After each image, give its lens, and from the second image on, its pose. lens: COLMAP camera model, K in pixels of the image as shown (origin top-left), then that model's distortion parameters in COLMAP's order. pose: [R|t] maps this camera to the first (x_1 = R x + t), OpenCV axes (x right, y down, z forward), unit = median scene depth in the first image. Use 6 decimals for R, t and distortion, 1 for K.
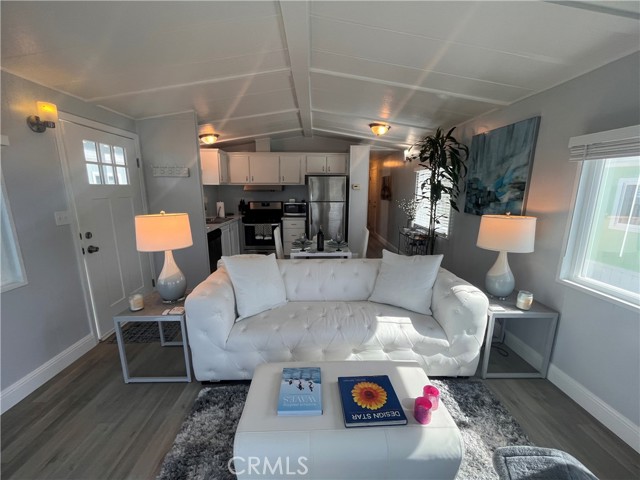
lens RADIAL K [[254.4, 0, 320.0], [0, 254.4, 240.0], [0, 0, 1]] dist [-0.000610, -0.000046]
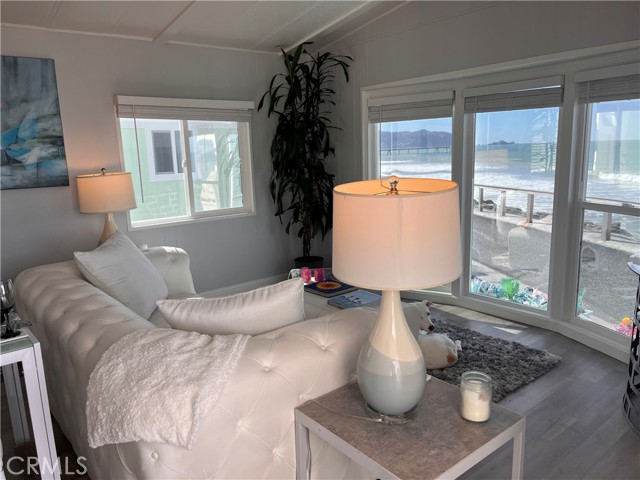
lens RADIAL K [[476.5, 0, 320.0], [0, 476.5, 240.0], [0, 0, 1]] dist [0.006220, -0.048853]
pose [[-0.597088, -0.136568, 0.790465, -0.922445], [0.188846, 0.933776, 0.303975, -0.210074], [-0.779630, 0.330776, -0.531755, 1.213652]]
